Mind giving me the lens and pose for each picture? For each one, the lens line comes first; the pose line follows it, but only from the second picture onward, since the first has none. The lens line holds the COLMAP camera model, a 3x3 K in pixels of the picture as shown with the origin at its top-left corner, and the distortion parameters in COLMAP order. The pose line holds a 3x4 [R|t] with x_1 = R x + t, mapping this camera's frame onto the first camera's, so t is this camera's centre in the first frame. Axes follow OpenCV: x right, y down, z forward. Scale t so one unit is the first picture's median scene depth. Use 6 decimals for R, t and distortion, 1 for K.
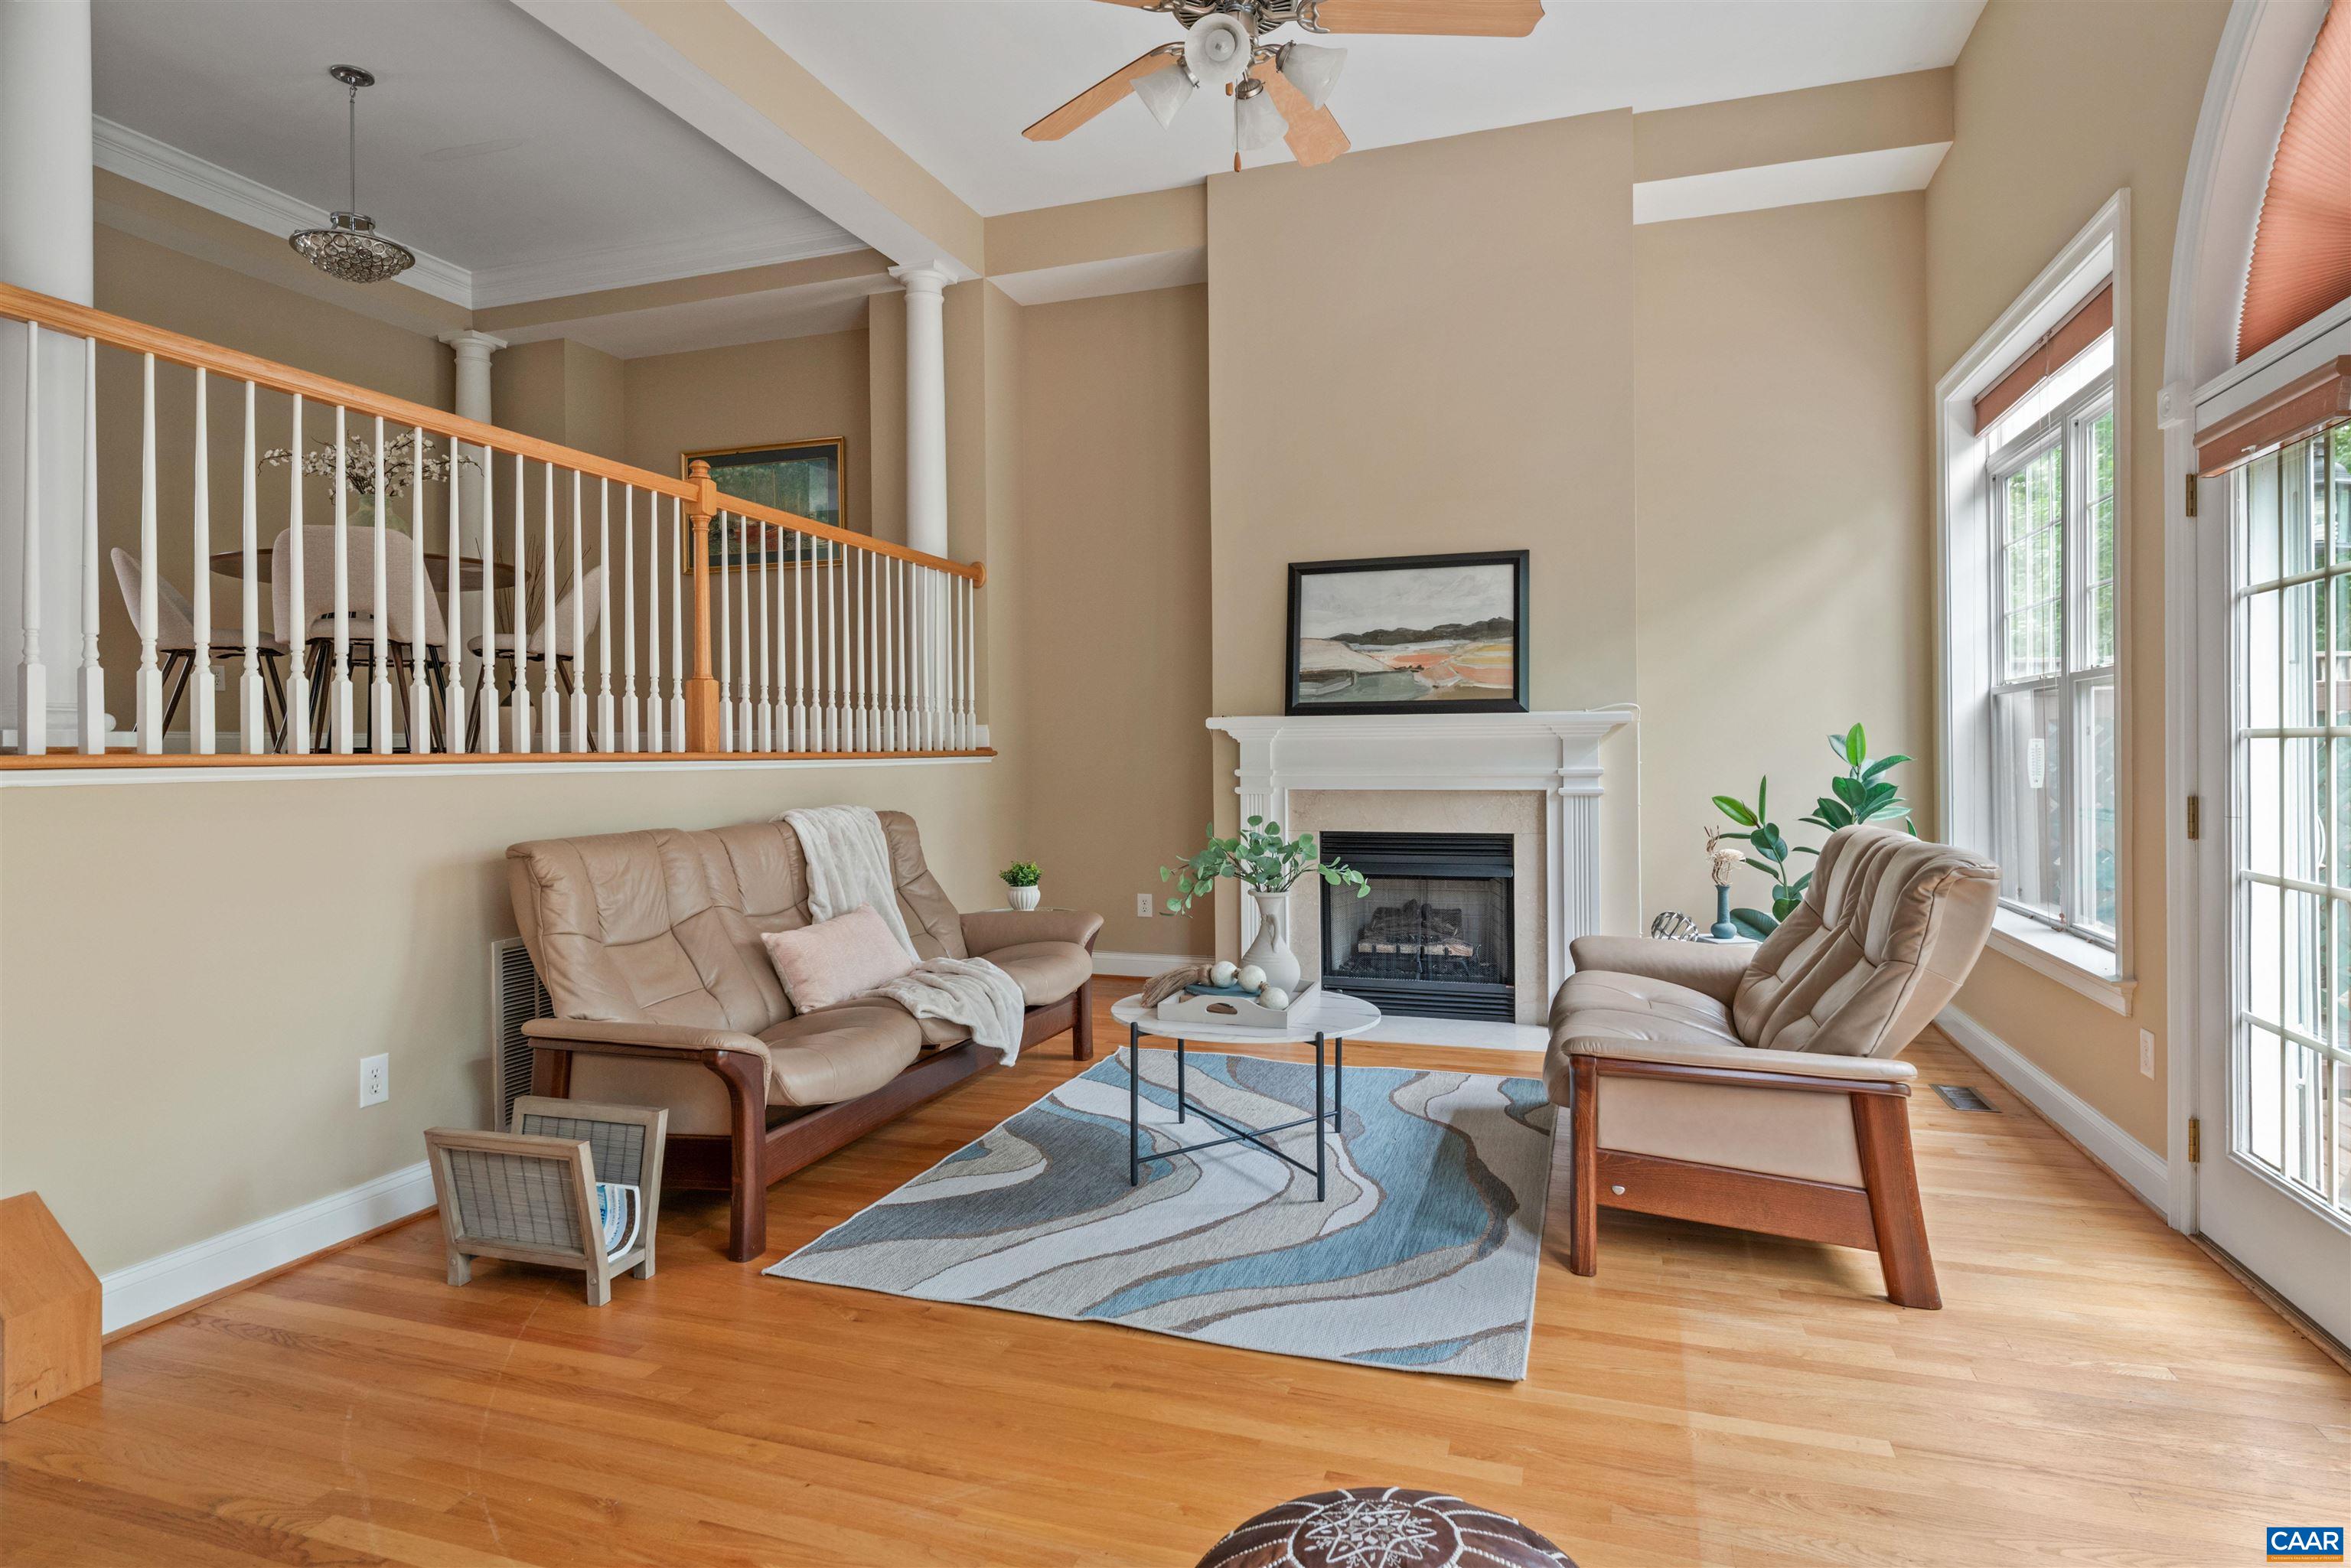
lens RADIAL K [[1342.6, 0, 1091.8], [0, 1342.6, 765.2], [0, 0, 1]] dist [0.002758, -0.002737]
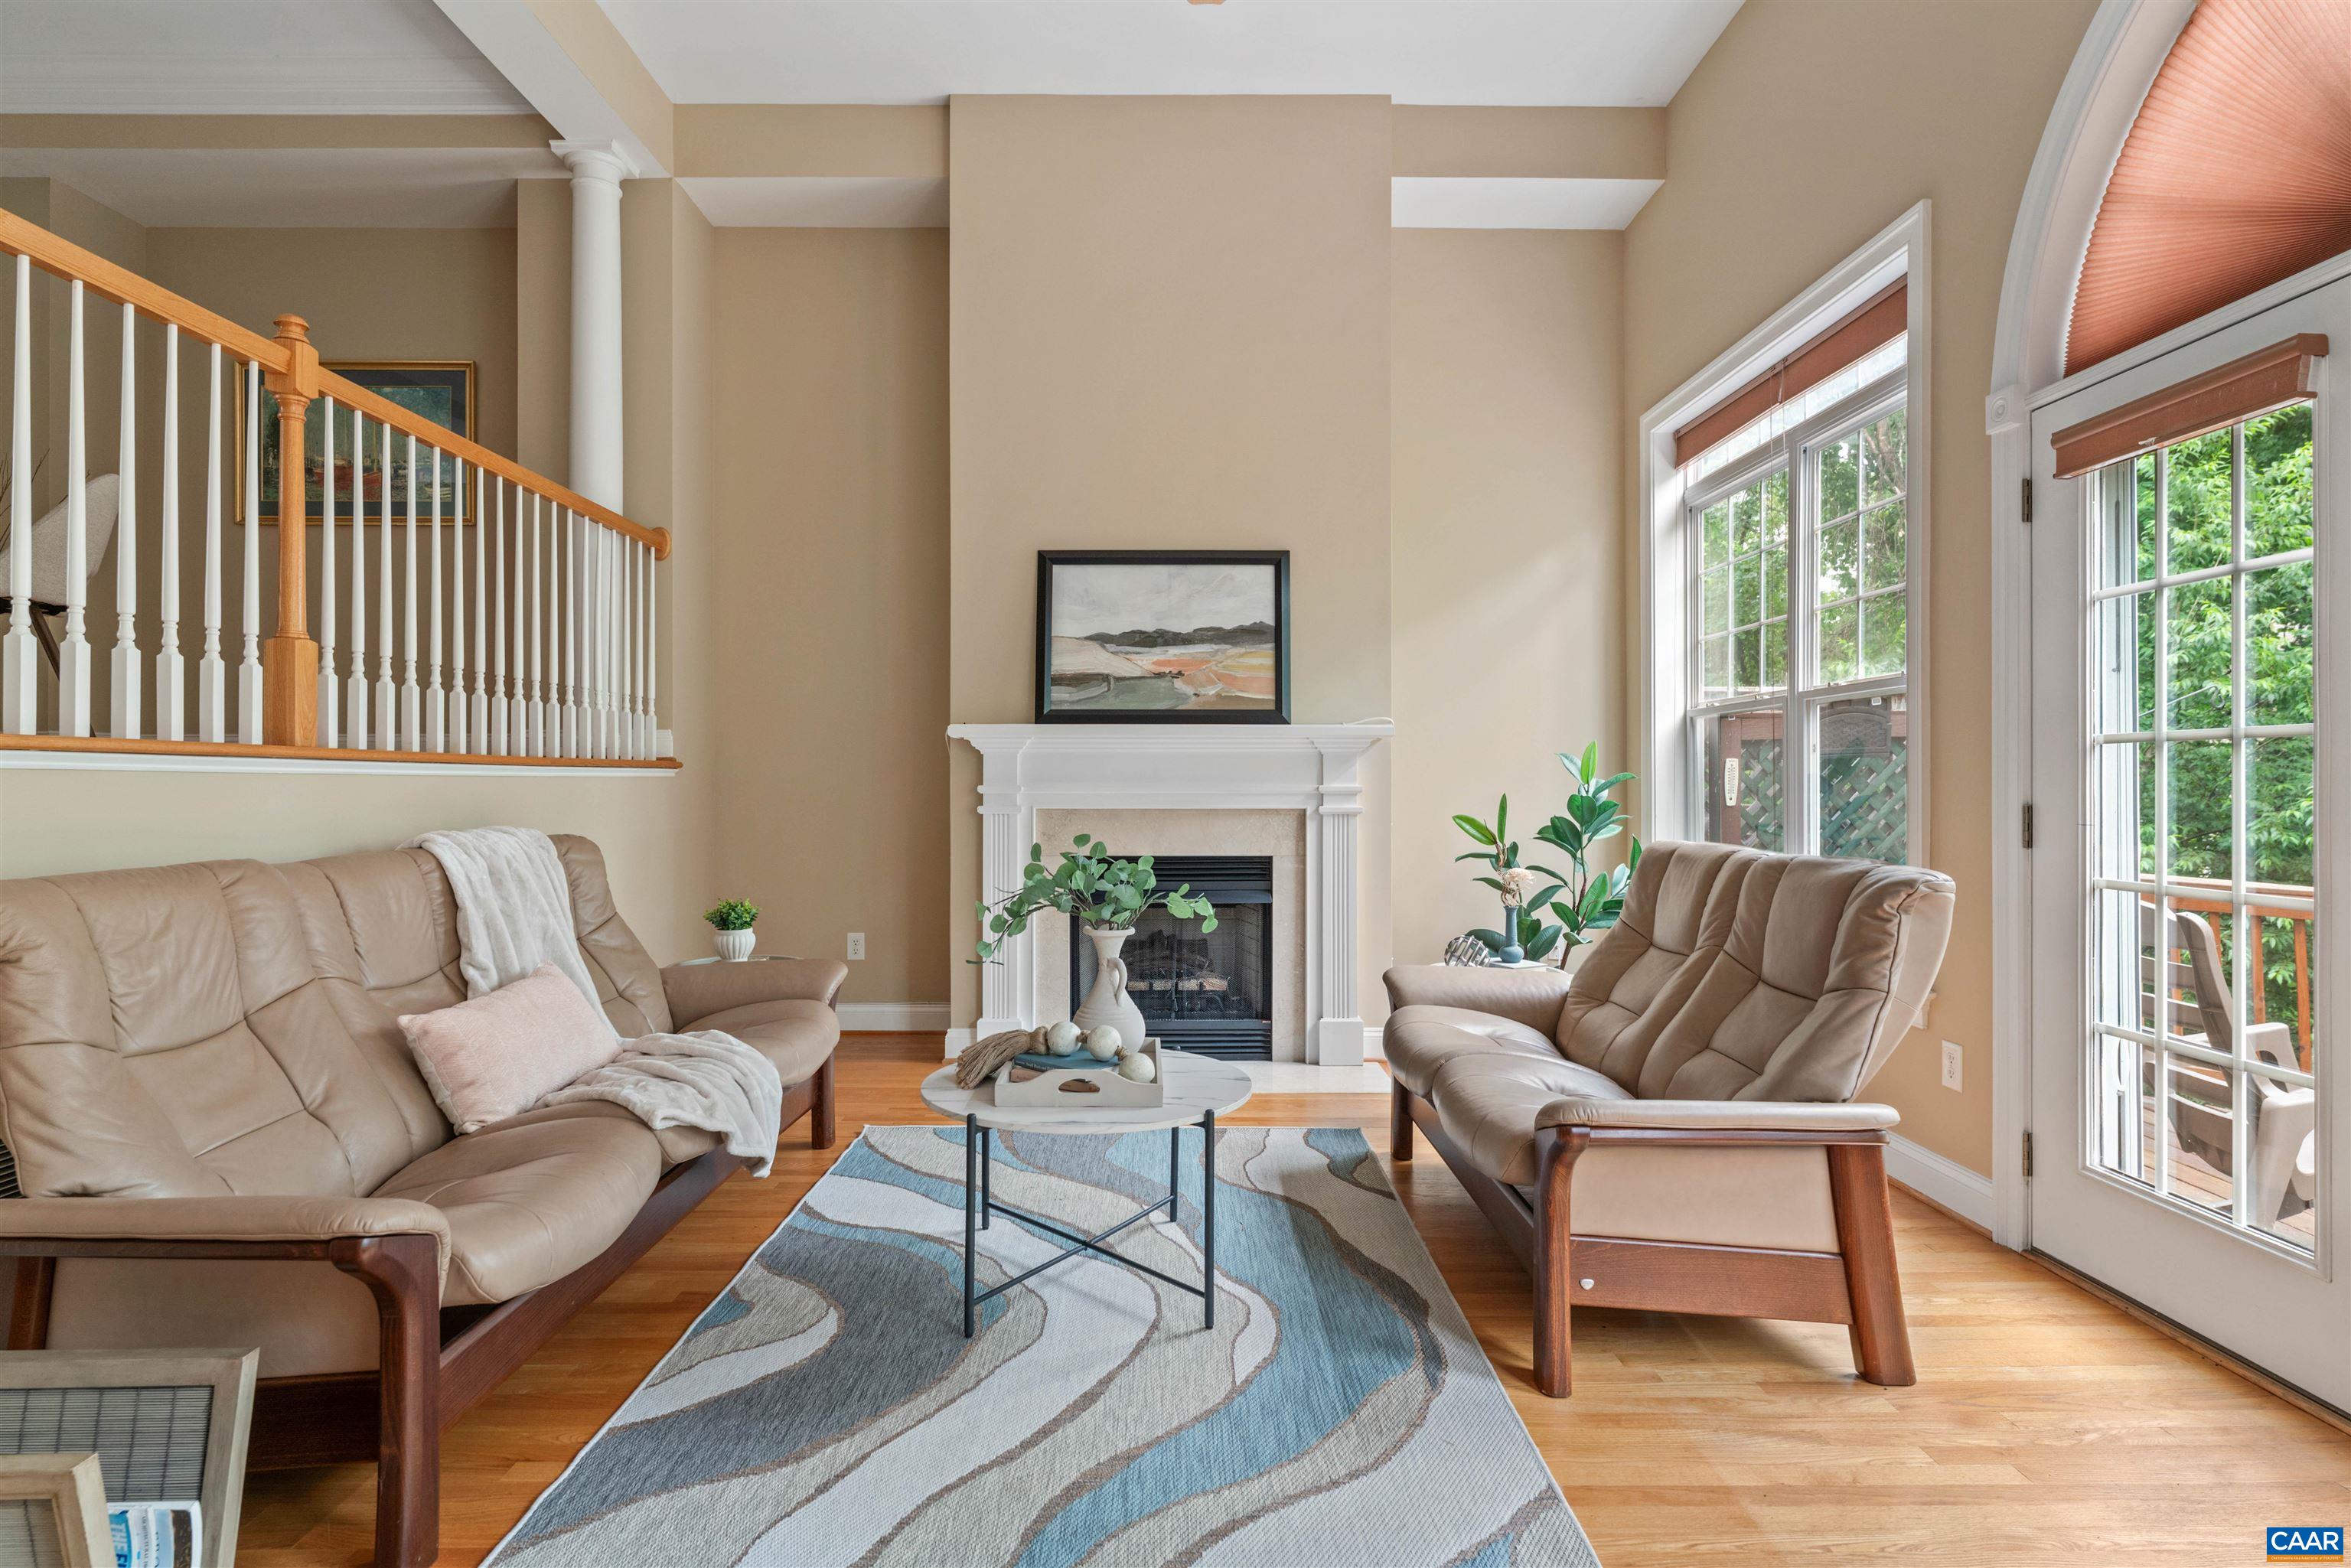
lens RADIAL K [[1301.6, 0, 1103.3], [0, 1301.6, 774.4], [0, 0, 1]] dist [-0.002439, 0.001808]
pose [[0.951294, 0.006478, 0.308218, -0.110240], [-0.000811, 0.999828, -0.018509, 0.017147], [-0.308285, 0.017357, 0.951136, 0.271857]]
